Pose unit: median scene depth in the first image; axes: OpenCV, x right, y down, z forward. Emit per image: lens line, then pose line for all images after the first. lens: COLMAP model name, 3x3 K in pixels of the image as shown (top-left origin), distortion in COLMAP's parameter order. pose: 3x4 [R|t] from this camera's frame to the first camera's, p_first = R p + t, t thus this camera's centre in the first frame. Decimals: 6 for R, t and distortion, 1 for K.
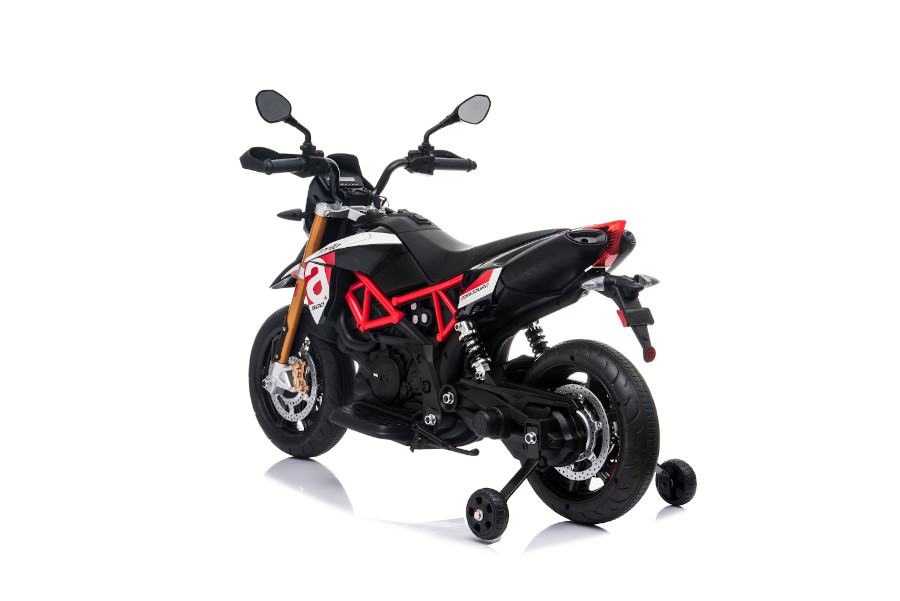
lens RADIAL K [[1697.3, 0, 456.0], [0, 1697.3, 302.5], [0, 0, 1]] dist [0.137070, 0.000000]
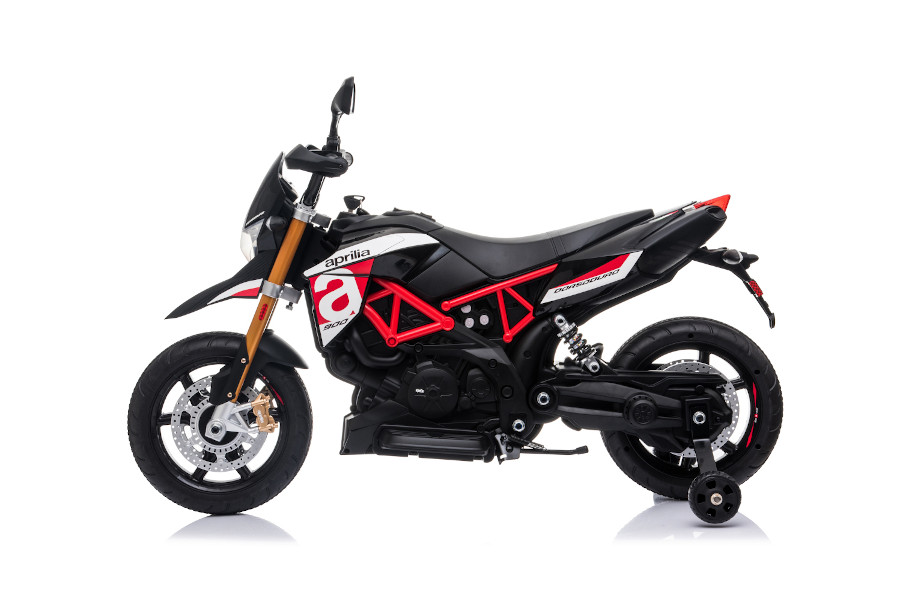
lens RADIAL K [[1697.3, 0, 452.7], [0, 1697.3, 308.2], [0, 0, 1]] dist [0.137070, 0.000000]
pose [[0.648988, -0.102664, 0.753840, -0.718751], [0.104636, 0.993482, 0.045219, -0.040287], [-0.753568, 0.049532, 0.655501, 0.401161]]
